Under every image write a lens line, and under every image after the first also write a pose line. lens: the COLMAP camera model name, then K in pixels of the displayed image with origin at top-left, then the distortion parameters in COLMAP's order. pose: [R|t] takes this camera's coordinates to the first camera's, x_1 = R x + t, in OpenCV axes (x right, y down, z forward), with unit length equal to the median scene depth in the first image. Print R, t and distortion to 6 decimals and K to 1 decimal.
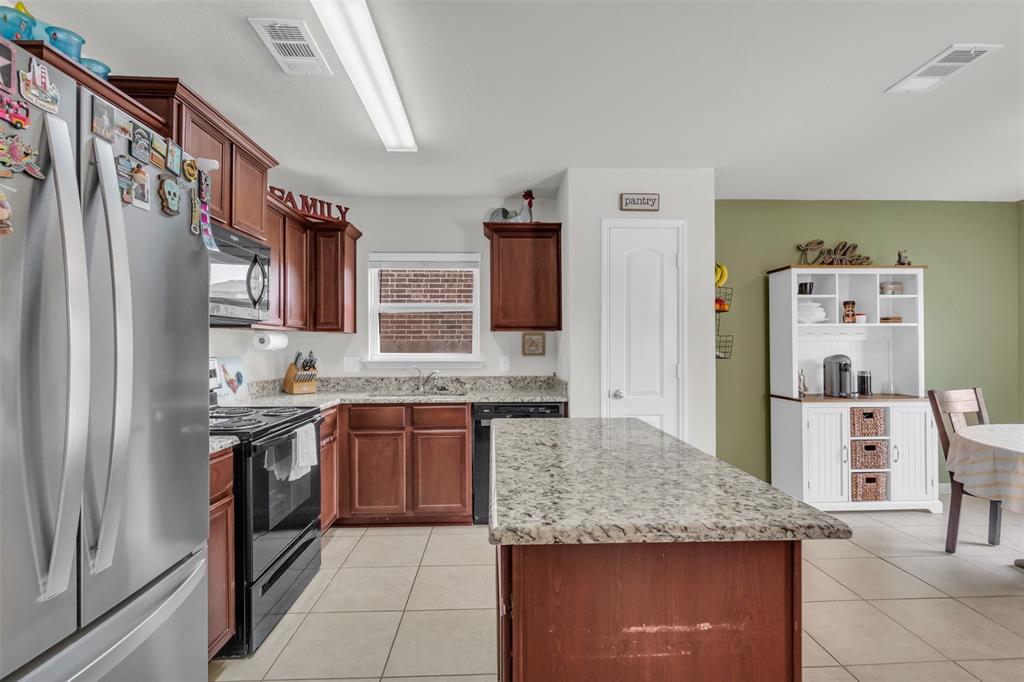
lens RADIAL K [[475.7, 0, 511.7], [0, 475.7, 342.4], [0, 0, 1]] dist [0.001025, -0.000459]
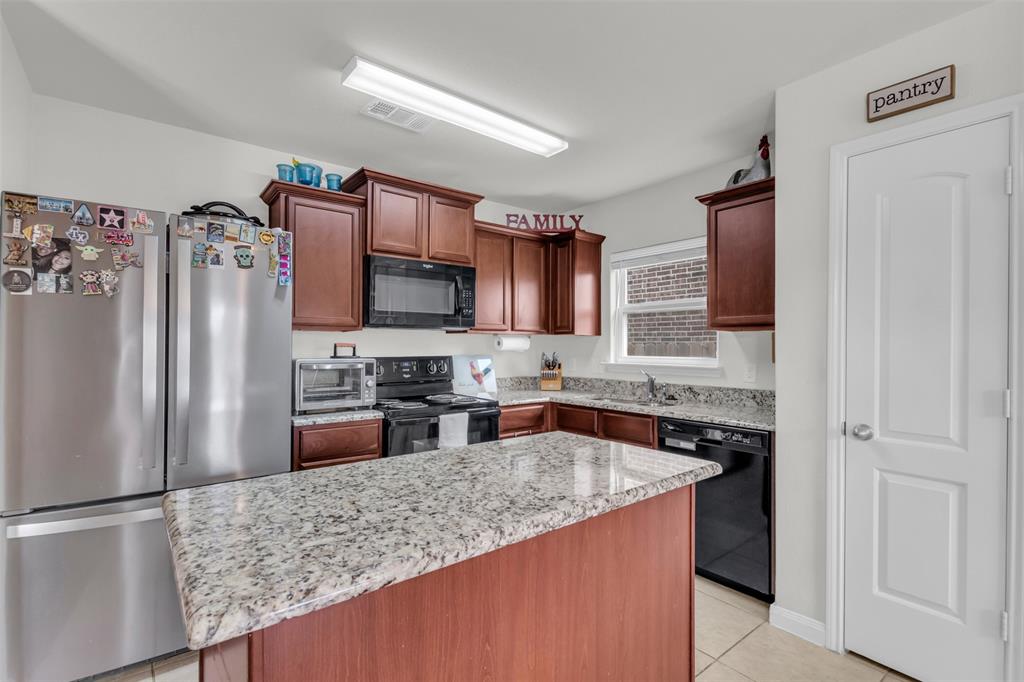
lens RADIAL K [[475.7, 0, 511.0], [0, 475.7, 343.7], [0, 0, 1]] dist [0.001025, -0.000459]
pose [[0.590445, -0.001109, -0.807077, 0.443349], [0.000416, 0.999999, -0.001070, -0.000860], [0.807078, 0.000296, 0.590445, 0.288062]]
